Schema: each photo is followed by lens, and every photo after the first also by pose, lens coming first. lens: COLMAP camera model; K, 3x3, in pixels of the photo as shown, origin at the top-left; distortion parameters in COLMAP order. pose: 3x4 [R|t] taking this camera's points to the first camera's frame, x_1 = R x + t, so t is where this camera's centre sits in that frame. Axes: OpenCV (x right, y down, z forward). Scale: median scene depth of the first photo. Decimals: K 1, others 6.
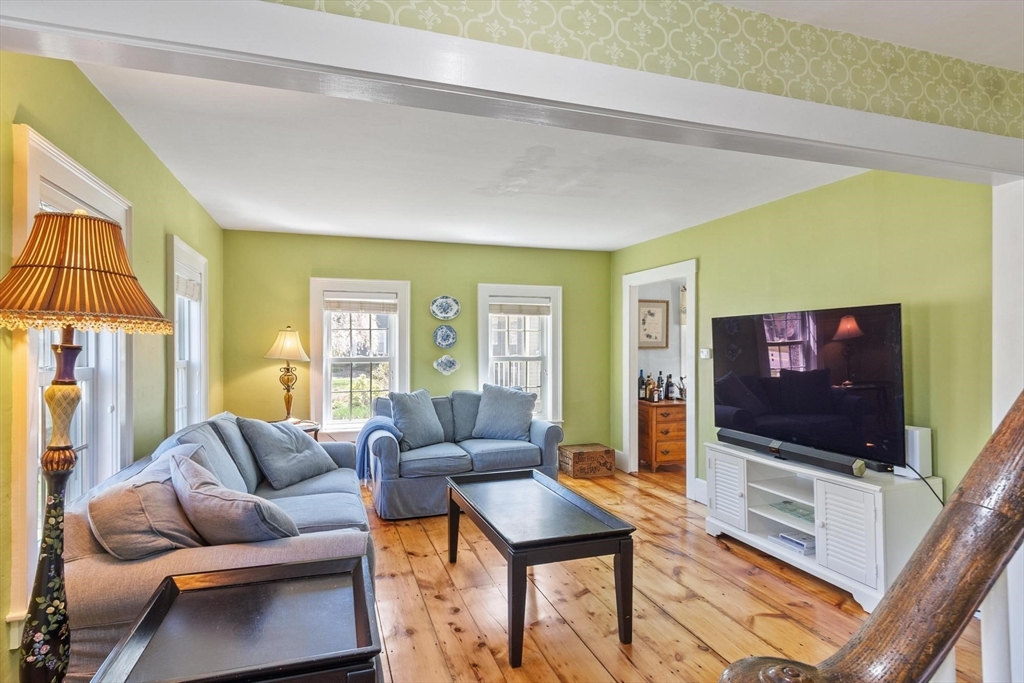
lens RADIAL K [[524.6, 0, 515.2], [0, 524.6, 340.9], [0, 0, 1]] dist [0.002566, -0.003505]
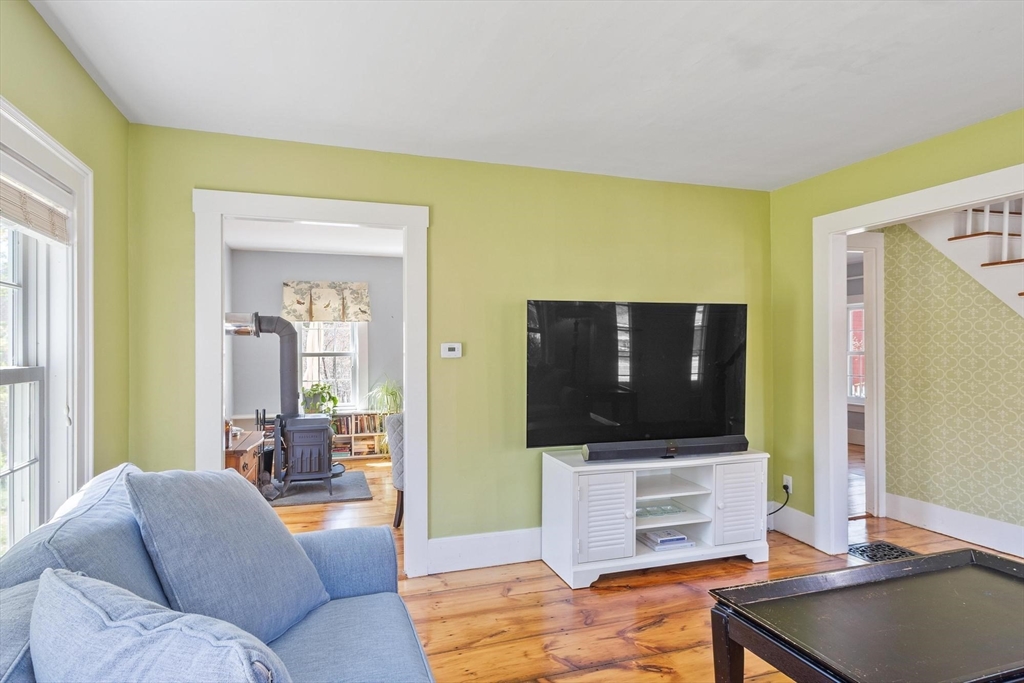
lens RADIAL K [[578.0, 0, 506.7], [0, 578.0, 338.3], [0, 0, 1]] dist [0.017305, 0.001726]
pose [[0.029167, 0.007653, 0.999545, -0.536293], [-0.007477, 0.999944, -0.007438, 0.019286], [-0.999547, -0.007257, 0.029222, 1.241459]]
